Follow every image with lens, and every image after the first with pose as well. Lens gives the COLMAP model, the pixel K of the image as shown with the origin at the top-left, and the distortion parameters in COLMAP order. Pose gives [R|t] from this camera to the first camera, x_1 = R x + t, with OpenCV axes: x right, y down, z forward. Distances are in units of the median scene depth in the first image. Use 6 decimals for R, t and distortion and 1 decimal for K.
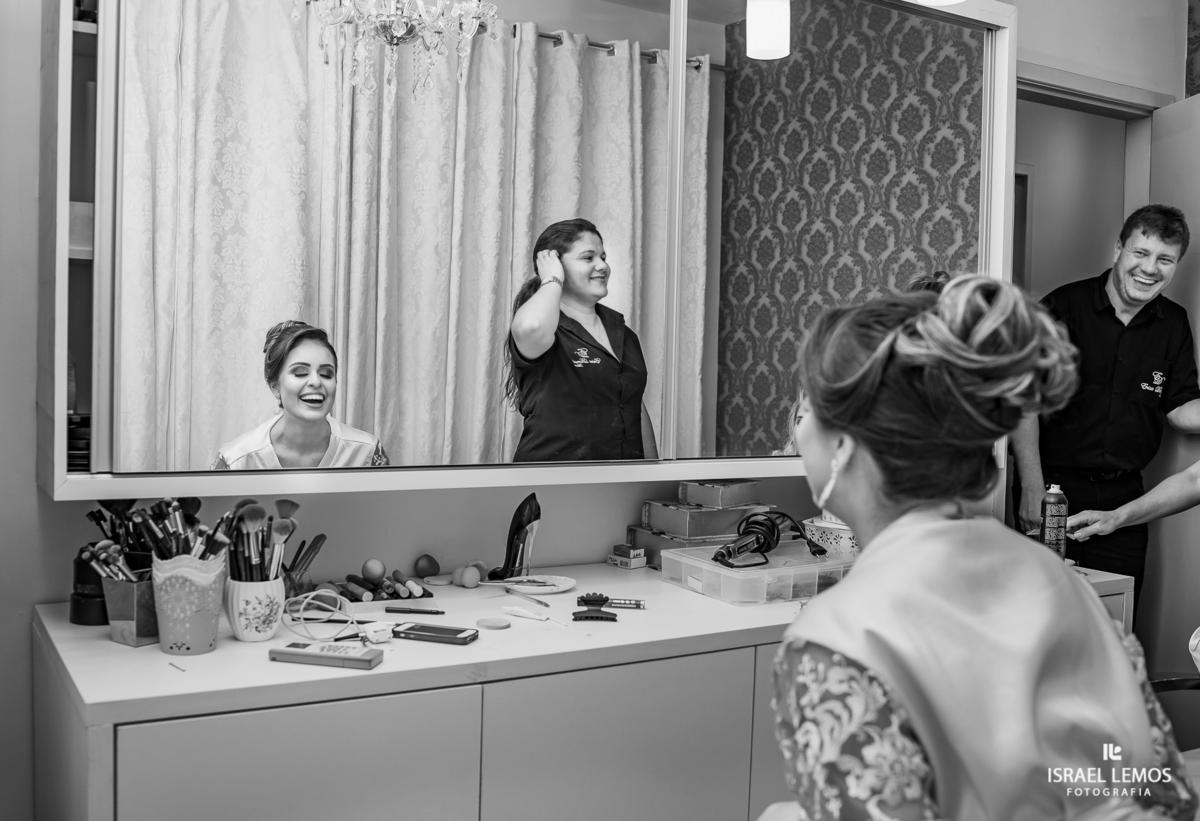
lens RADIAL K [[1017.2, 0, 600.0], [0, 1017.2, 410.5], [0, 0, 1]] dist [-0.193984, 0.077961]
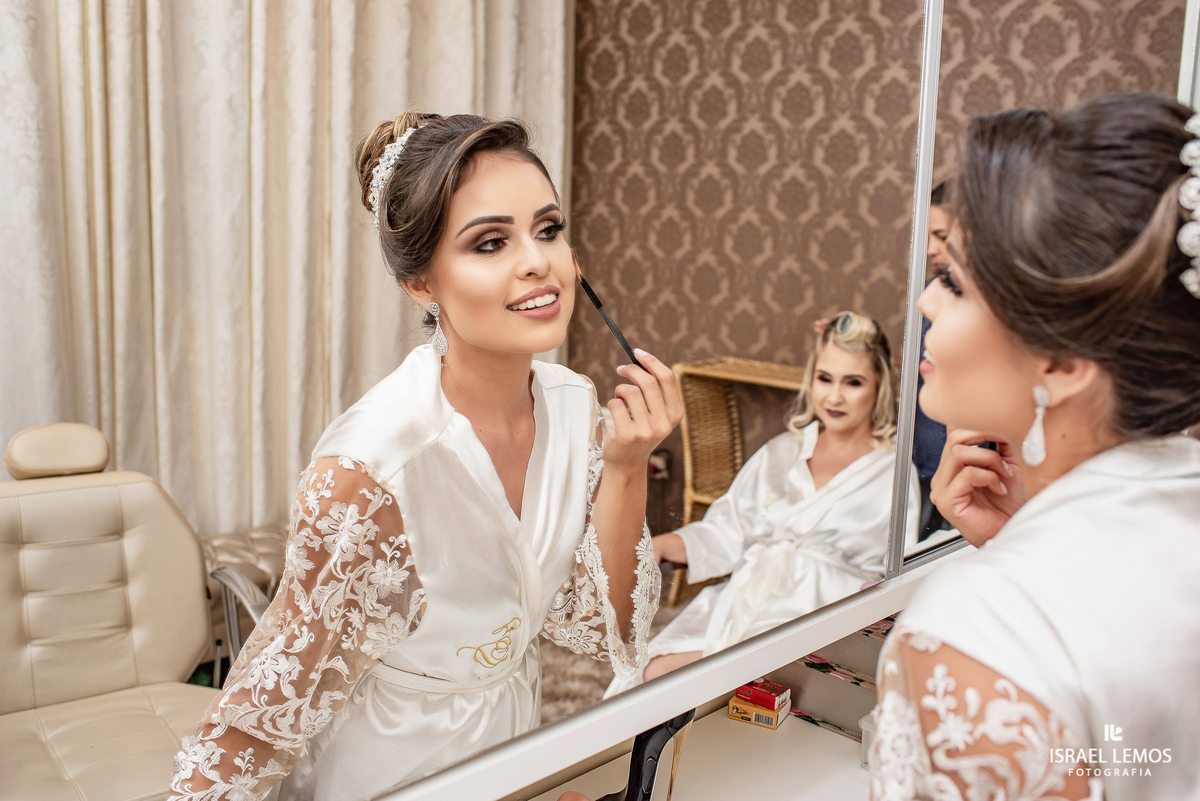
lens RADIAL K [[1034.1, 0, 600.0], [0, 1034.1, 400.5], [0, 0, 1]] dist [-0.133843, 0.050022]
pose [[0.973588, -0.035449, 0.225541, -0.074731], [0.003269, 0.989936, 0.141477, -0.050165], [-0.228287, -0.137003, 0.963906, 0.213970]]
